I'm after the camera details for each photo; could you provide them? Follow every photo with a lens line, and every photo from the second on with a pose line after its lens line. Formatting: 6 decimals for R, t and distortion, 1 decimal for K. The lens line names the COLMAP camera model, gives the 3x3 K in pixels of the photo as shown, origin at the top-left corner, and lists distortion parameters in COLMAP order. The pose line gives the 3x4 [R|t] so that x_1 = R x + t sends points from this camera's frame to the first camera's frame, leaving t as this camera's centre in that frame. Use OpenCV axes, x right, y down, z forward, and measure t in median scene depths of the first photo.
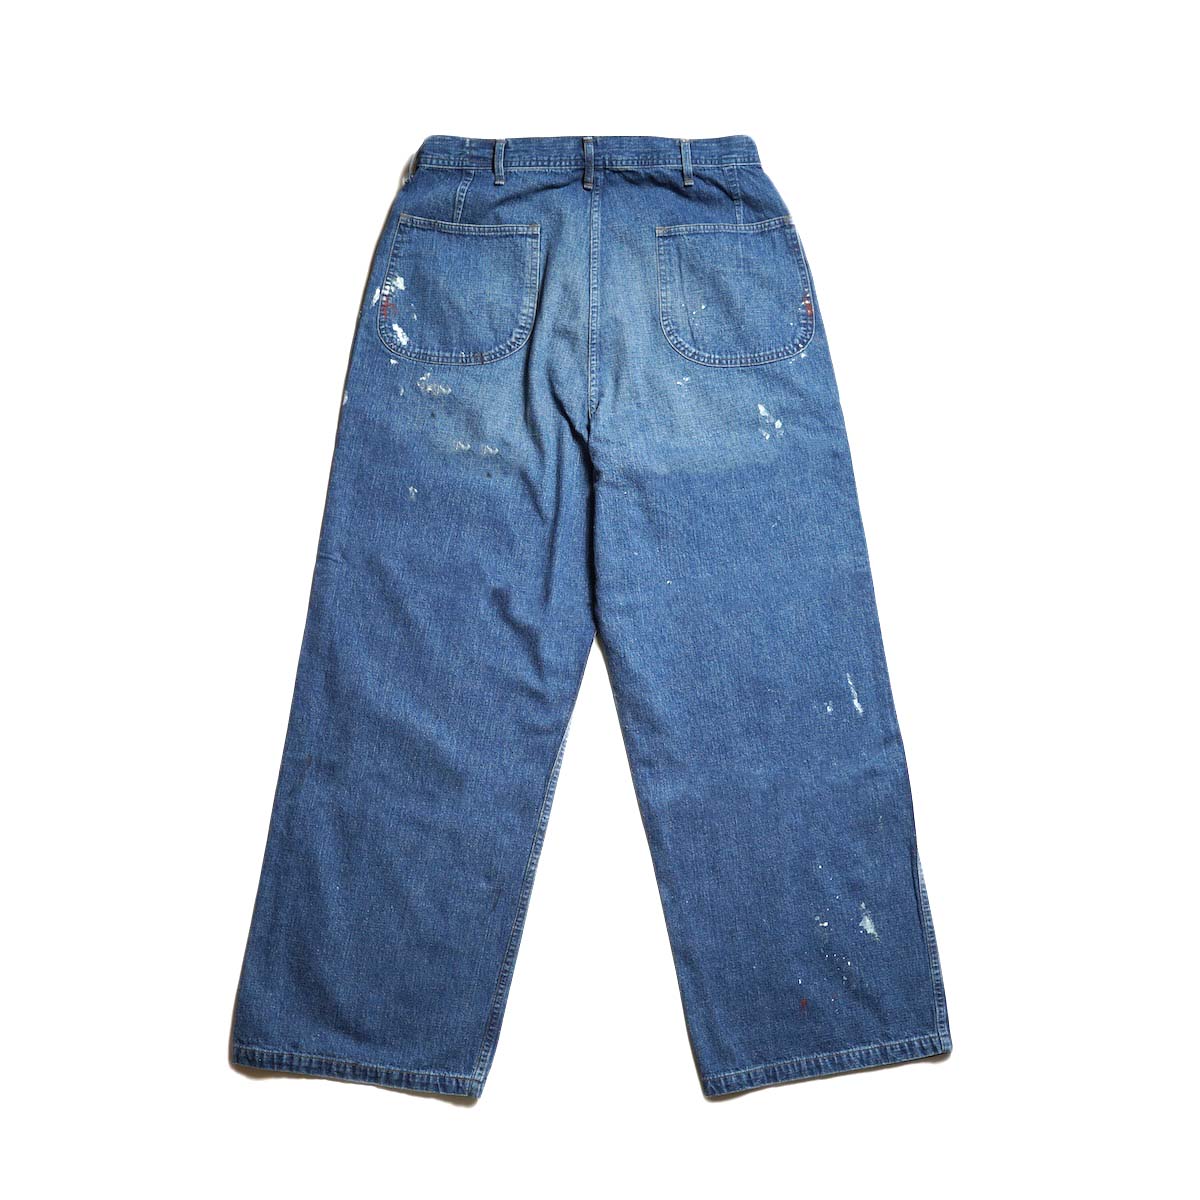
lens RADIAL K [[1440.3, 0, 600.0], [0, 1440.3, 600.0], [0, 0, 1]] dist [-0.025237, 0.056033]
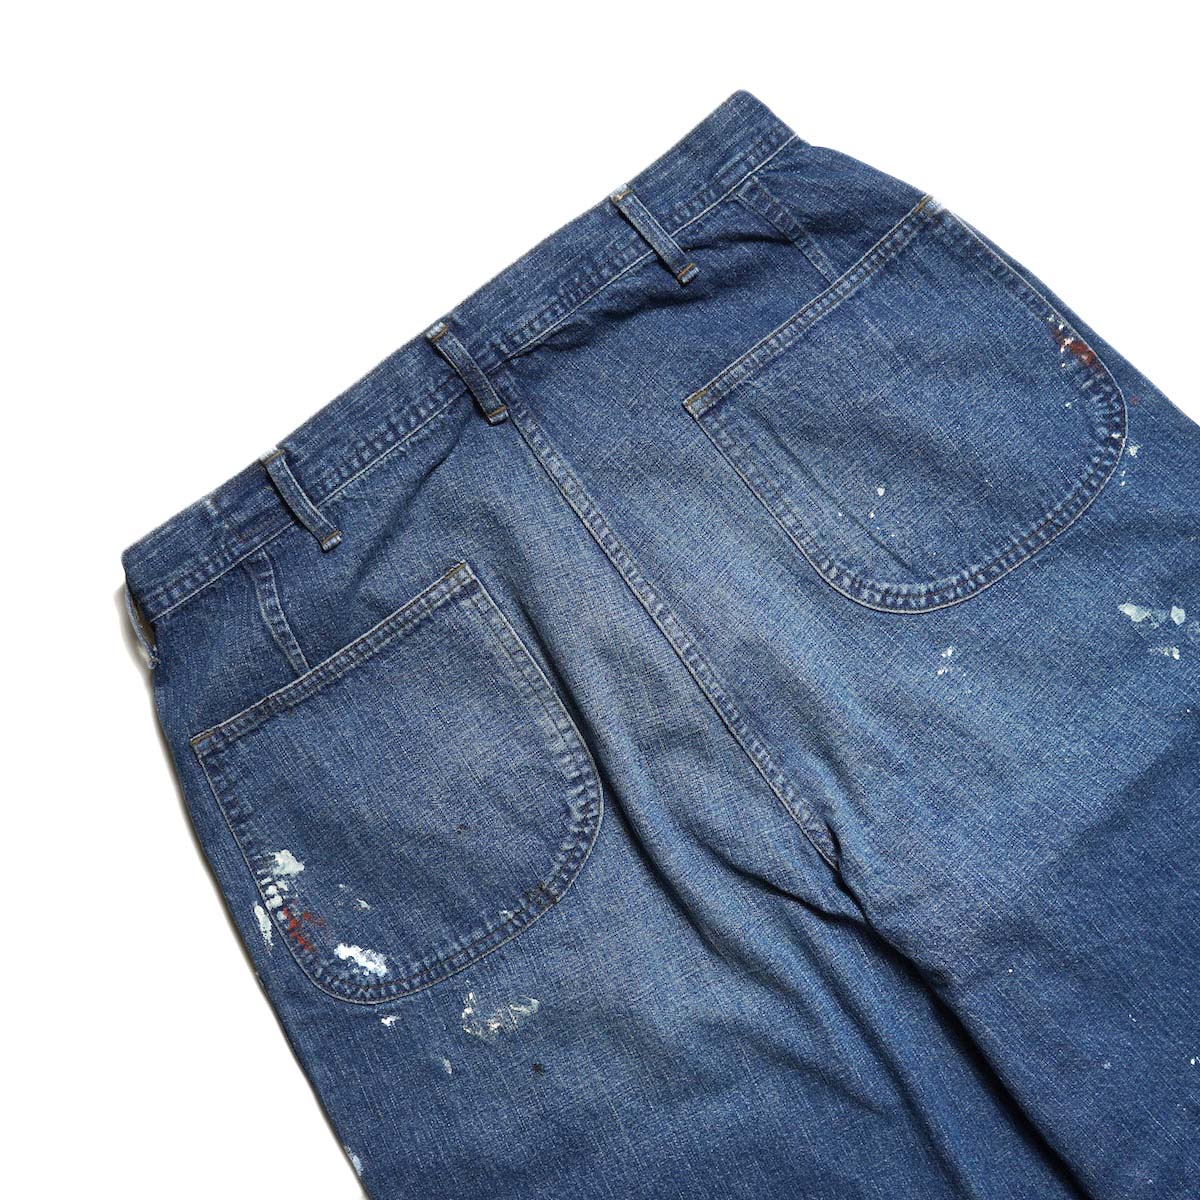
lens RADIAL K [[1440.3, 0, 600.0], [0, 1440.3, 600.0], [0, 0, 1]] dist [-0.025237, 0.056033]
pose [[0.807585, -0.589613, -0.012767, -0.010675], [0.586060, 0.799926, 0.129045, -0.284600], [-0.065874, -0.111697, 0.991557, 0.572582]]
